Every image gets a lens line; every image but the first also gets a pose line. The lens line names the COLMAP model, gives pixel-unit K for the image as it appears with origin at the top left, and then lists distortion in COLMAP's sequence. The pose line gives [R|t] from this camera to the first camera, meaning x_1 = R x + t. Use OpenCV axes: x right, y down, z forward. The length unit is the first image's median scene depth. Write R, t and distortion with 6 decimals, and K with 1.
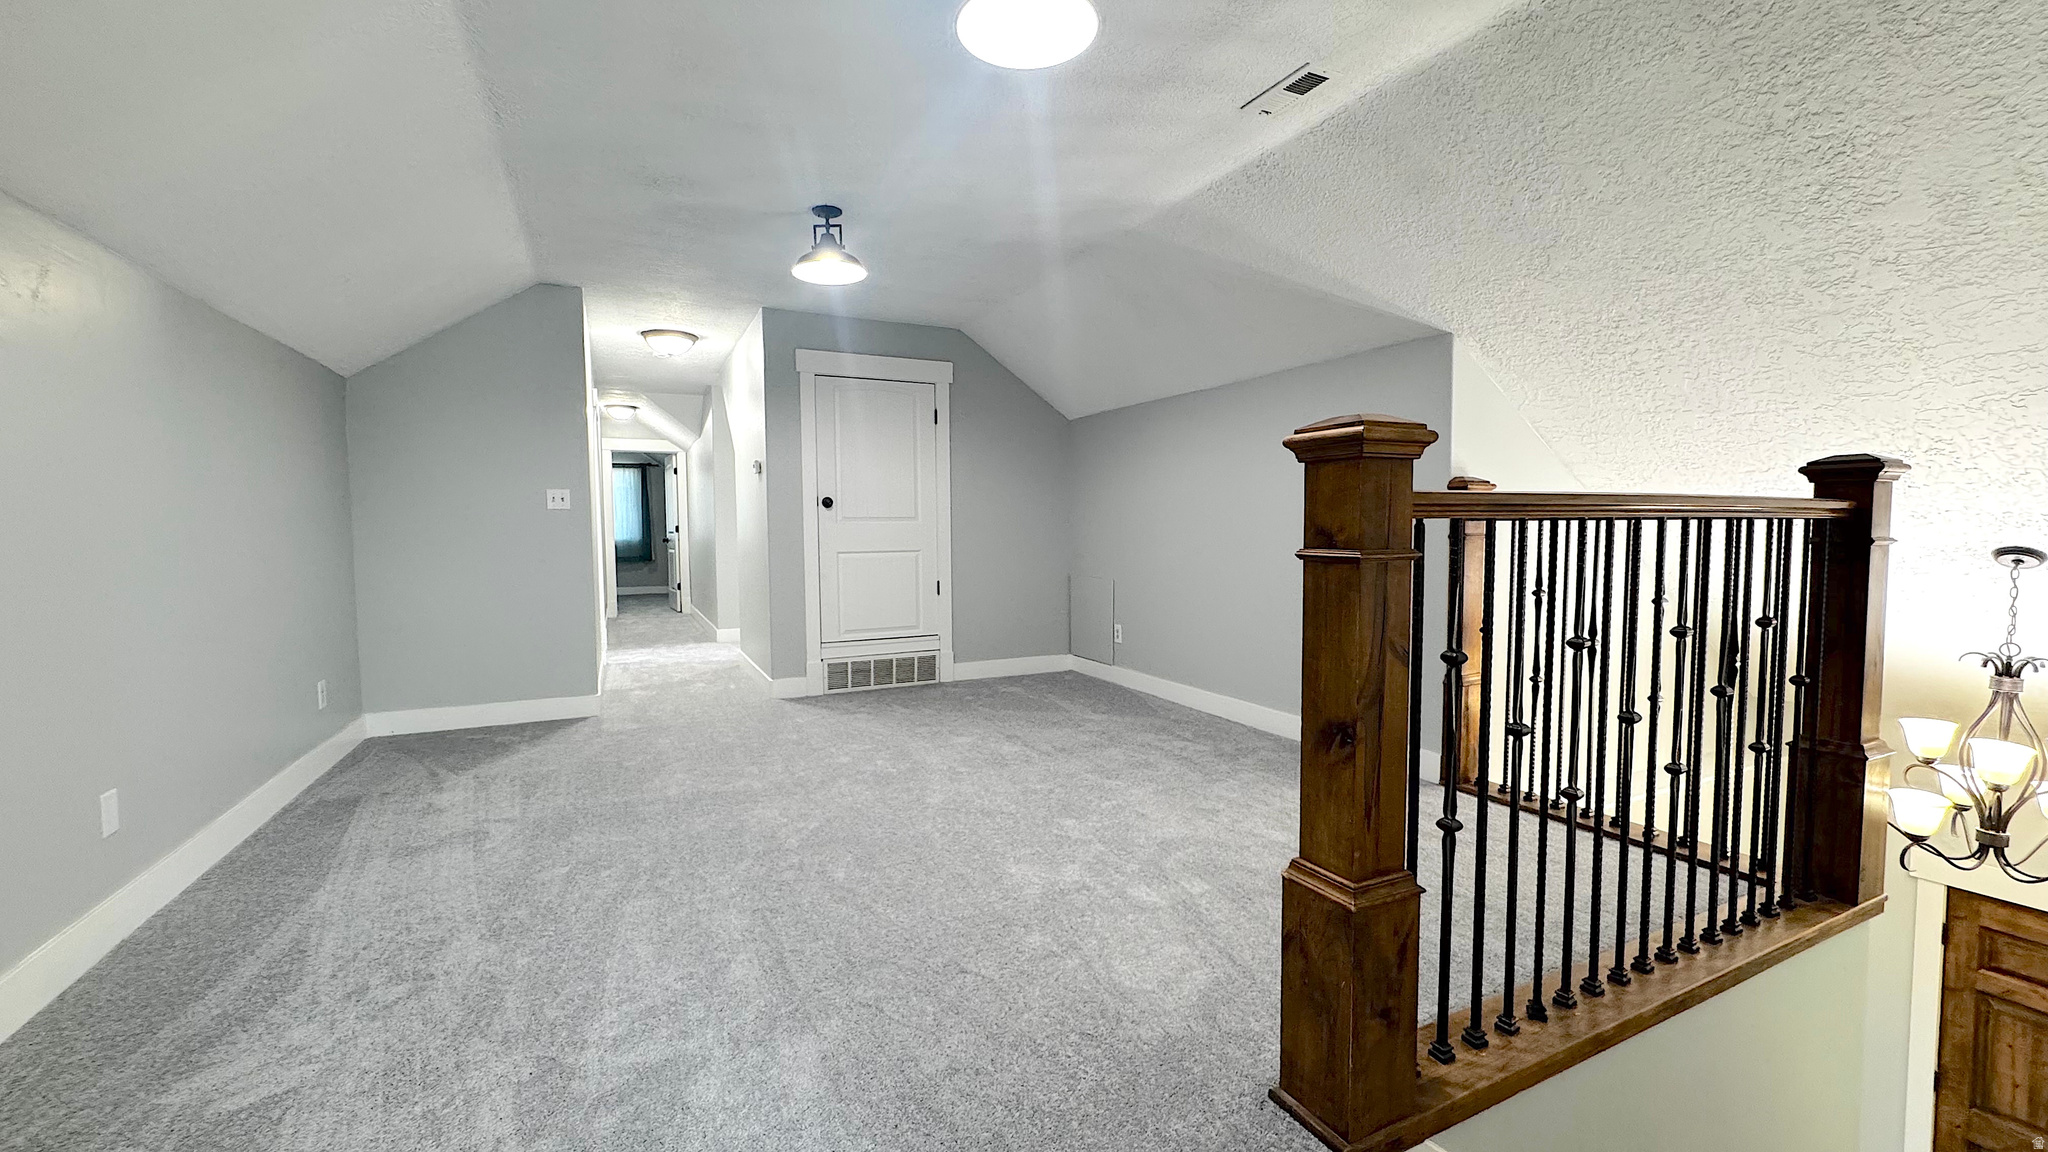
lens RADIAL K [[818.3, 0, 1024.0], [0, 818.3, 576.0], [0, 0, 1]] dist [-0.002845, 0.000045]
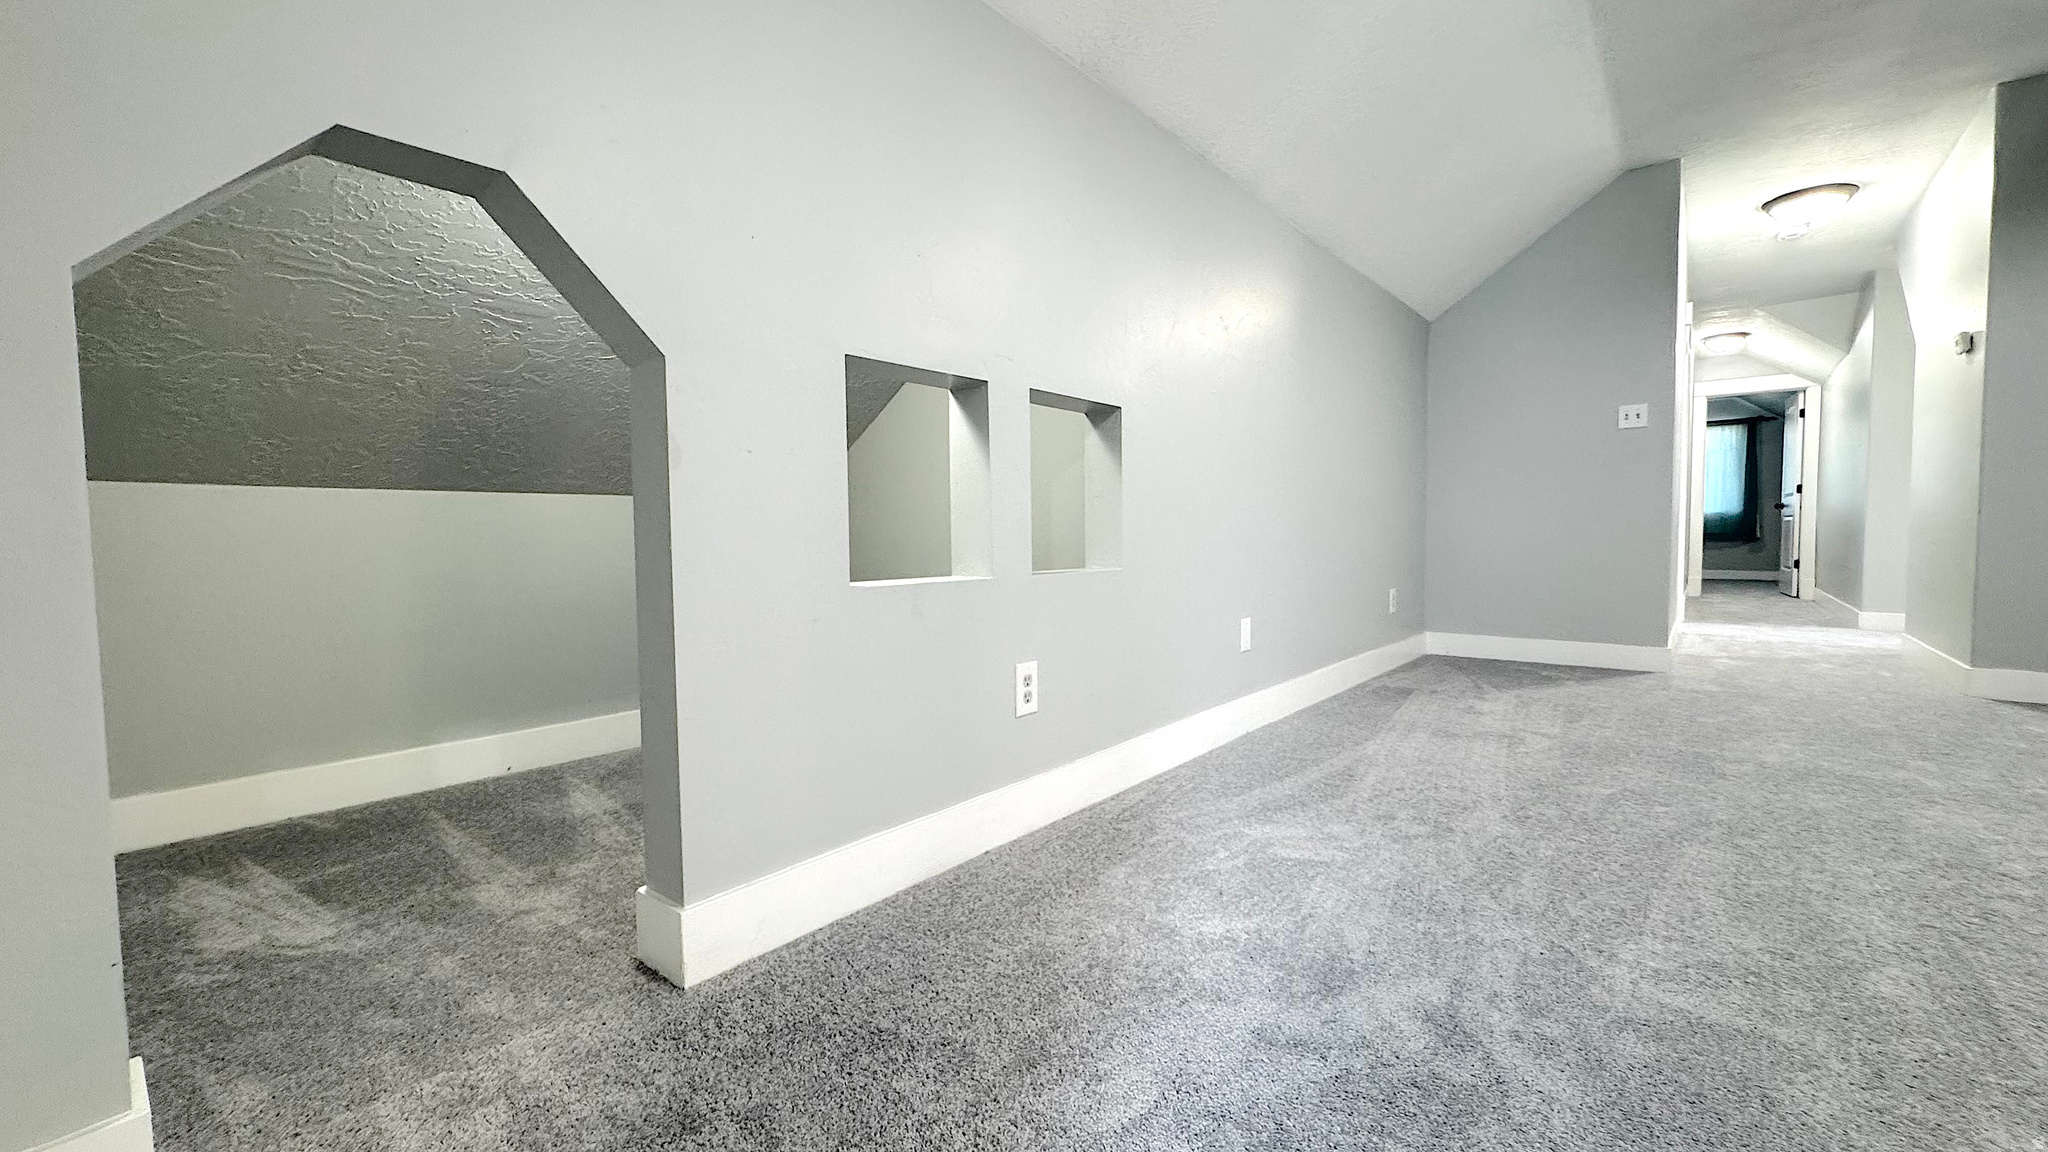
lens RADIAL K [[818.3, 0, 1024.0], [0, 818.3, 576.0], [0, 0, 1]] dist [-0.002845, 0.000045]
pose [[0.401780, 0.046944, -0.914532, -0.030060], [-0.050125, 0.998315, 0.029223, 0.092881], [0.914363, 0.034100, 0.403456, 0.069682]]
